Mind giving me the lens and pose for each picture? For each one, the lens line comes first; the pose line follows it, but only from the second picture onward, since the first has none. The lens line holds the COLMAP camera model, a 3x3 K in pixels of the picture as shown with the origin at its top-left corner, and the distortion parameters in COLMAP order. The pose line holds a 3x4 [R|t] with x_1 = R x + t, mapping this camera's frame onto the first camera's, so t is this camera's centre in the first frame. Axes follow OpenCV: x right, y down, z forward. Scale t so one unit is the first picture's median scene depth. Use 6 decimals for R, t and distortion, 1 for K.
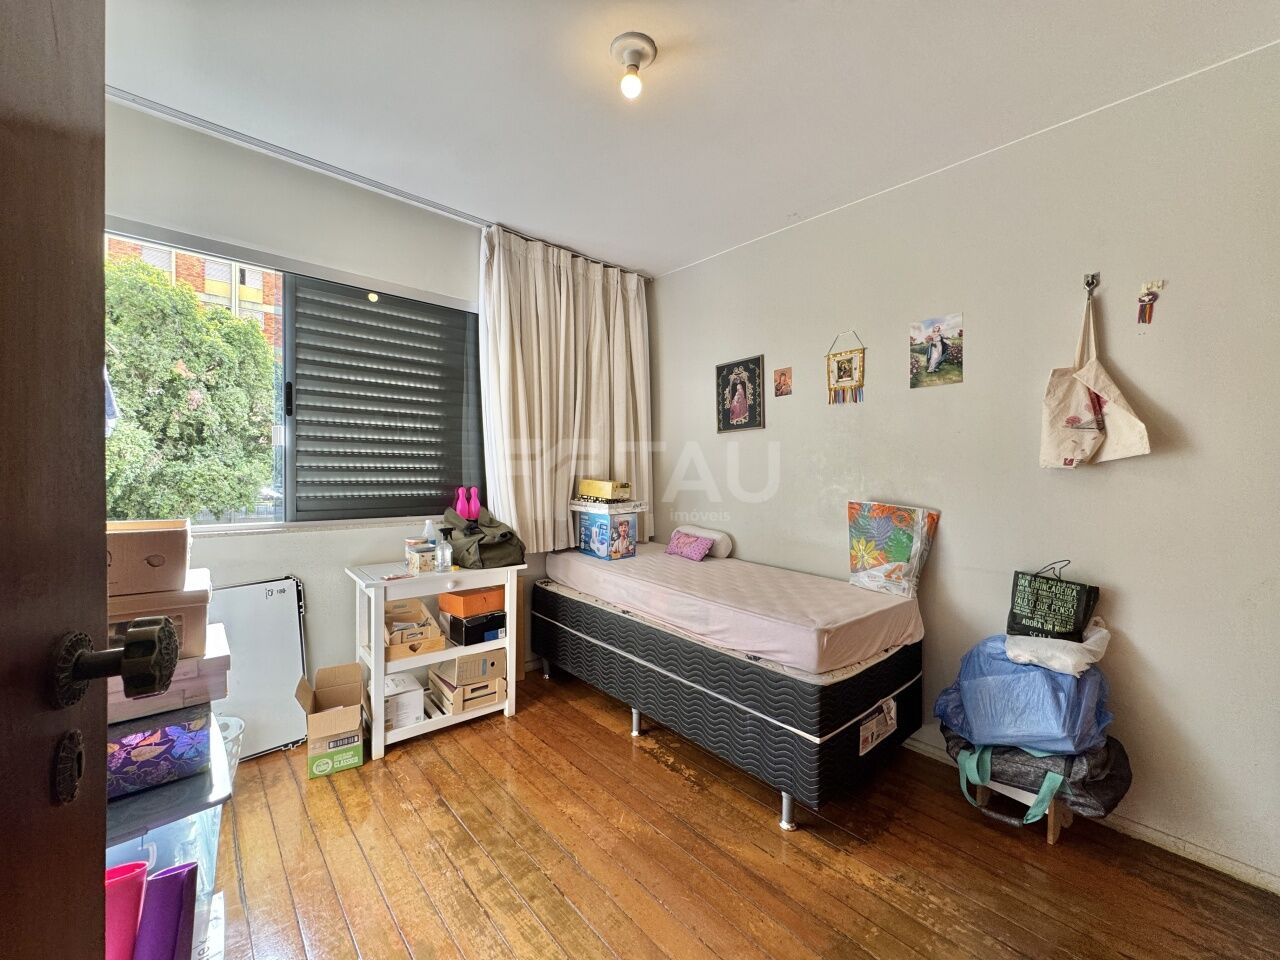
lens RADIAL K [[512.0, 0, 640.0], [0, 512.0, 474.1], [0, 0, 1]] dist [0.001745, -0.000982]
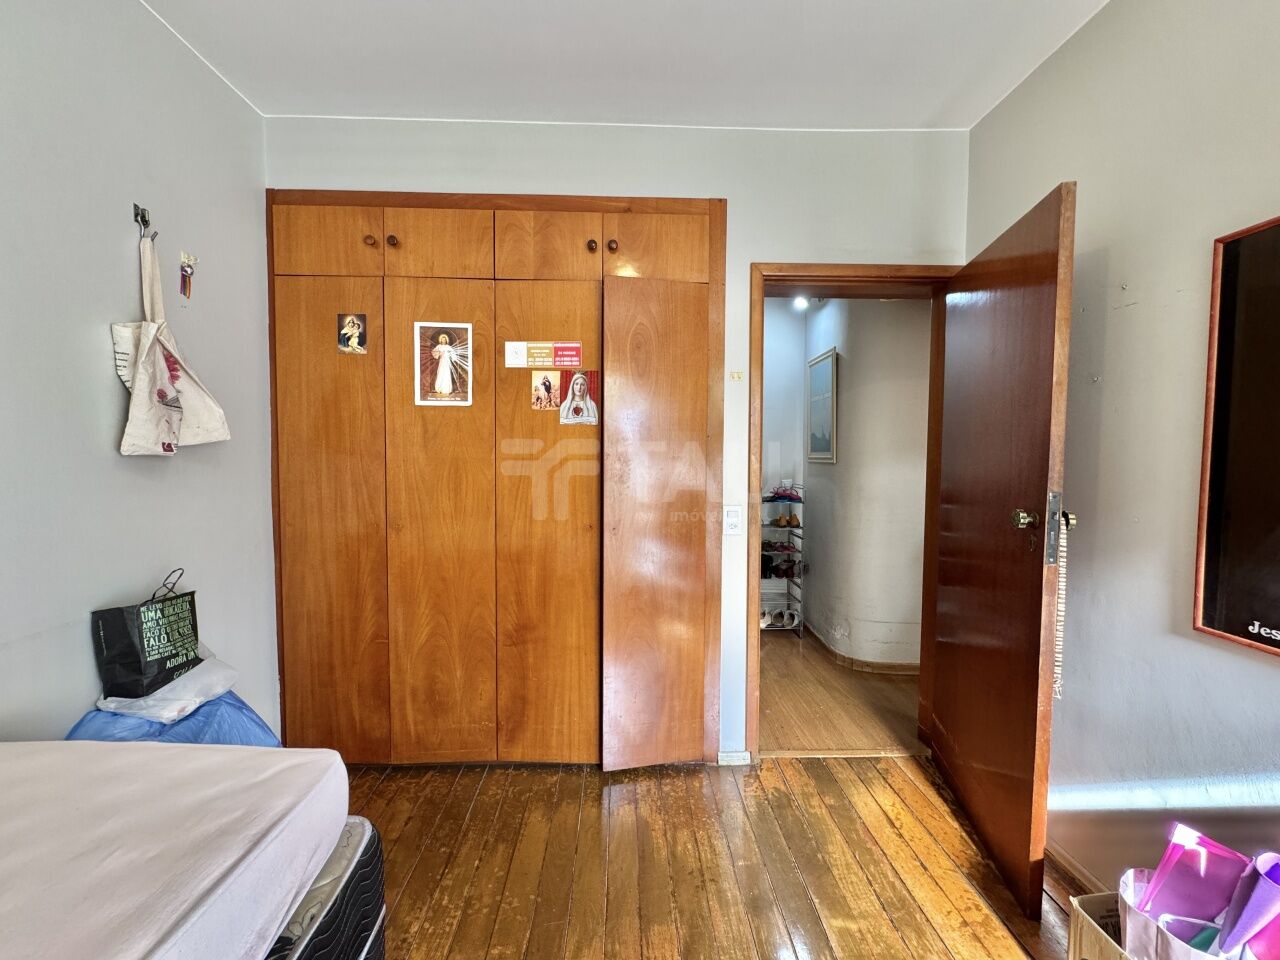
lens RADIAL K [[512.0, 0, 638.3], [0, 512.0, 480.9], [0, 0, 1]] dist [0.001745, -0.000982]
pose [[-0.768172, -0.047630, 0.638469, -0.226135], [-0.018277, 0.998454, 0.052496, -0.026096], [-0.639982, 0.028656, -0.767855, 1.138267]]
